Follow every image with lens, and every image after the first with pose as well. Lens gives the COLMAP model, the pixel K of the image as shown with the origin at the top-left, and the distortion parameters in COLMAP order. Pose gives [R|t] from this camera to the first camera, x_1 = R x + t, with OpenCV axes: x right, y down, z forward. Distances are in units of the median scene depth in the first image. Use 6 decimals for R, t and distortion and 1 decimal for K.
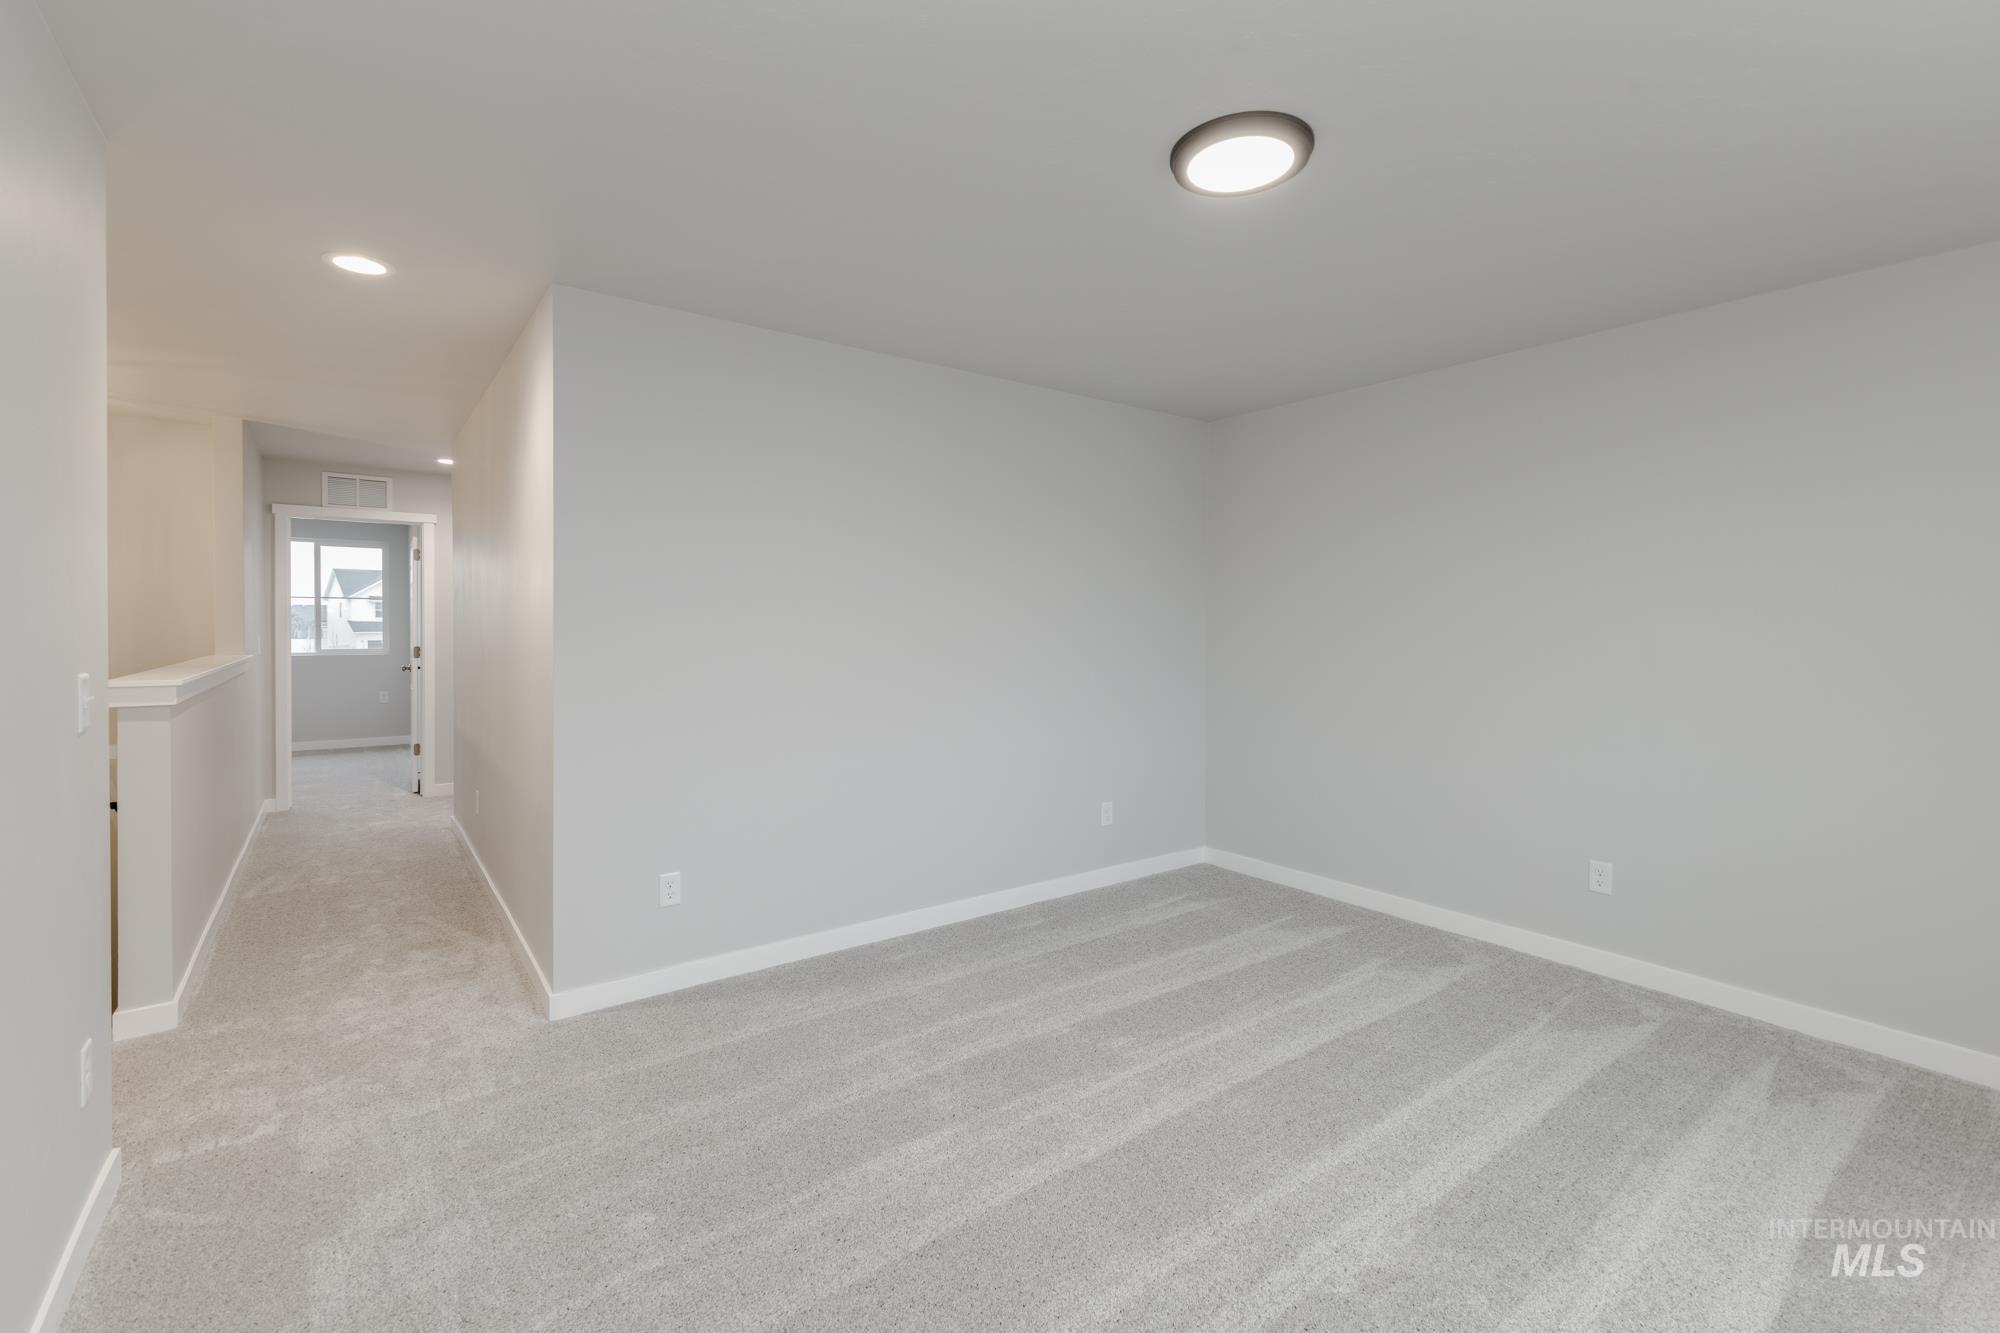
lens RADIAL K [[871.3, 0, 999.9], [0, 871.3, 645.1], [0, 0, 1]] dist [0.020362, -0.009187]
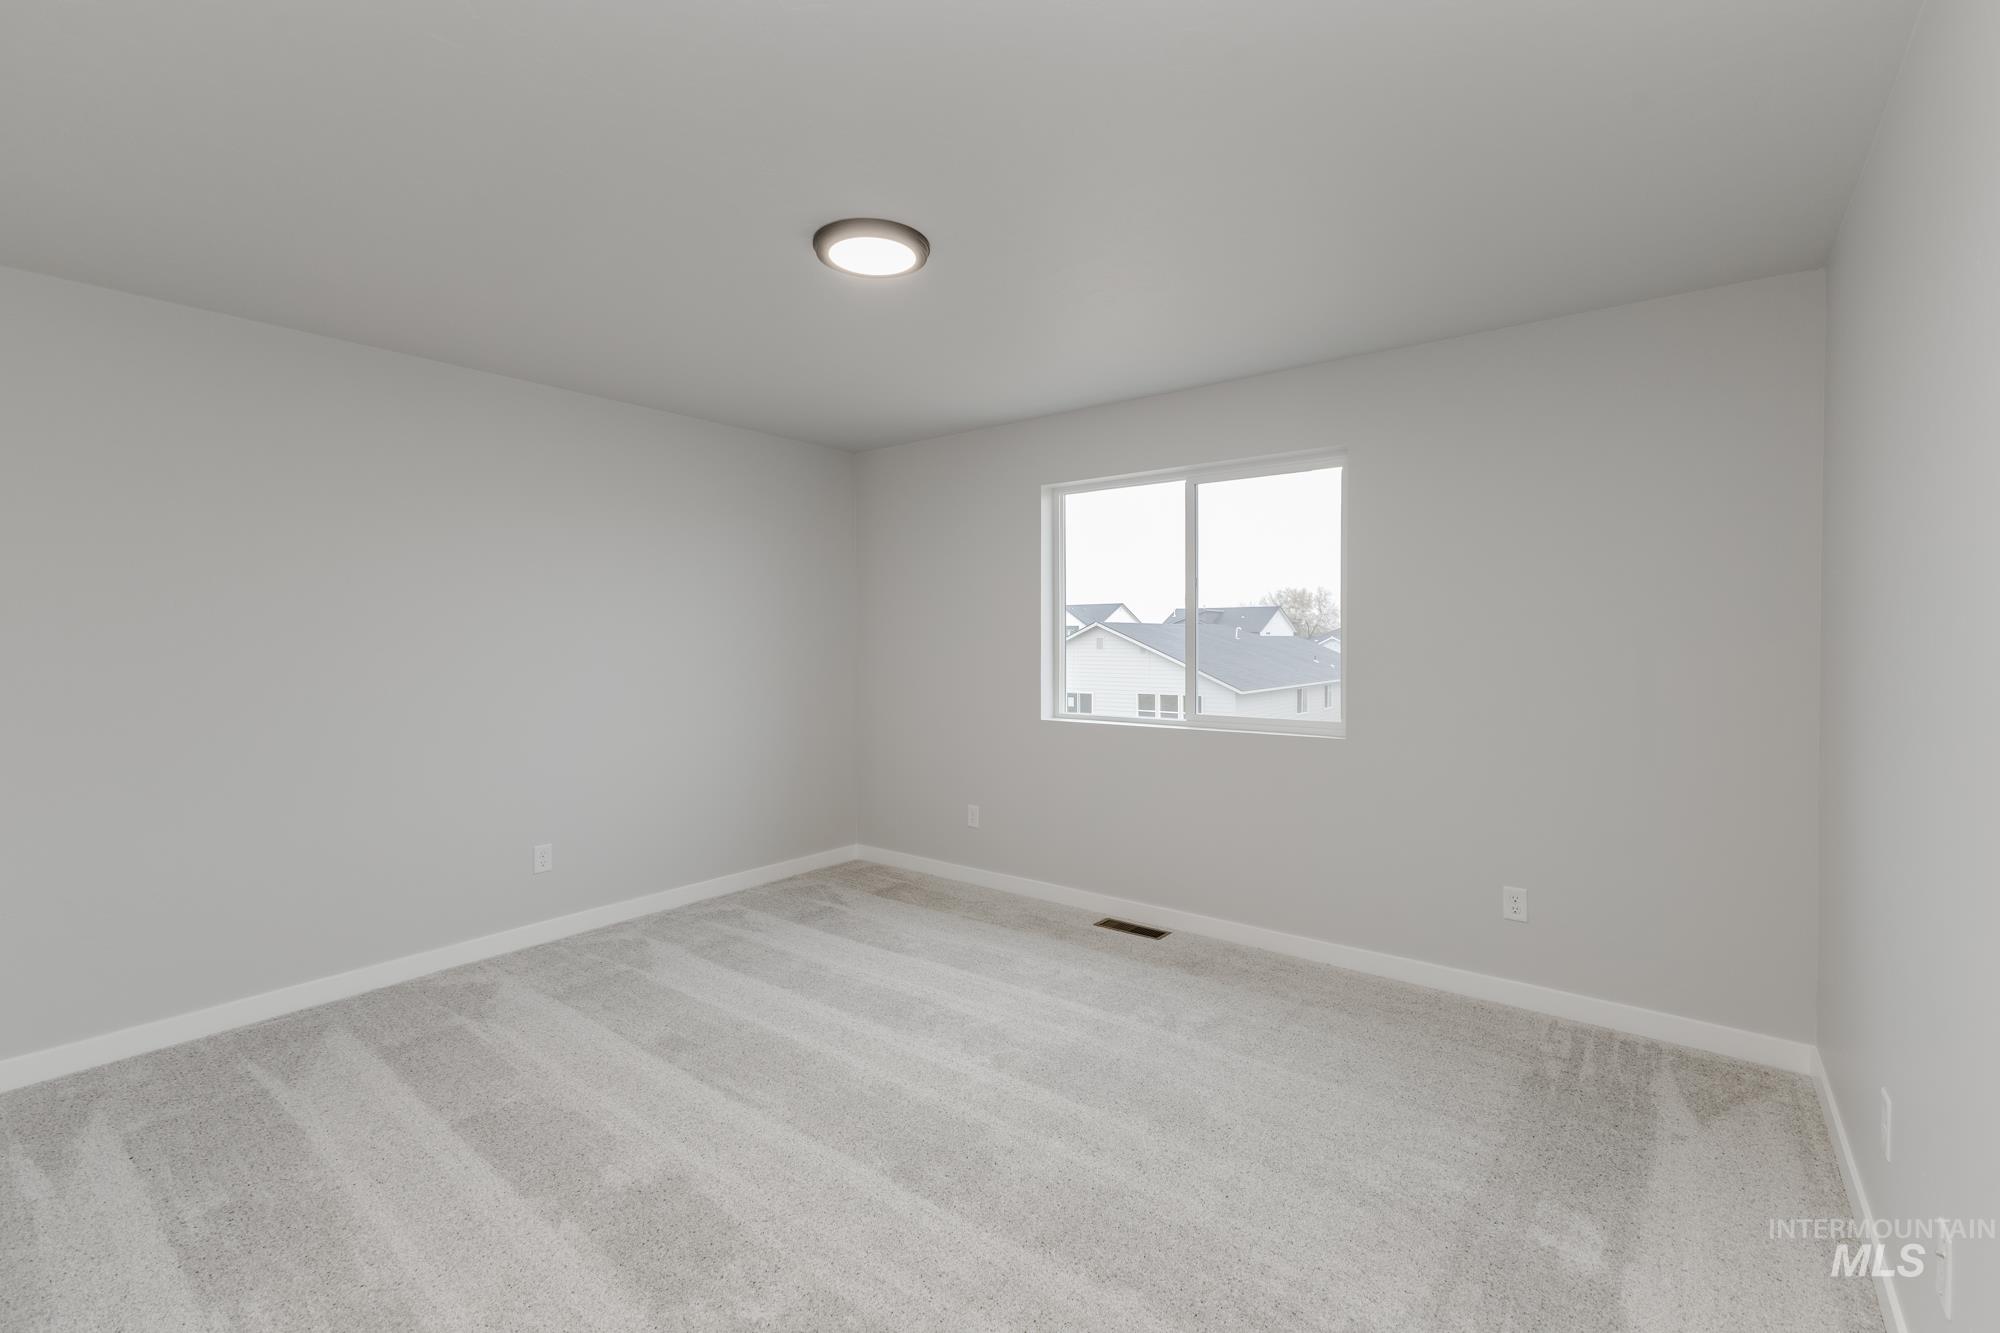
lens RADIAL K [[867.9, 0, 991.3], [0, 867.9, 660.5], [0, 0, 1]] dist [0.007622, -0.000617]
pose [[-0.256707, -0.034112, 0.965887, -0.712202], [0.023831, 0.998850, 0.041610, -0.044609], [-0.966195, 0.033700, -0.255599, 0.860405]]
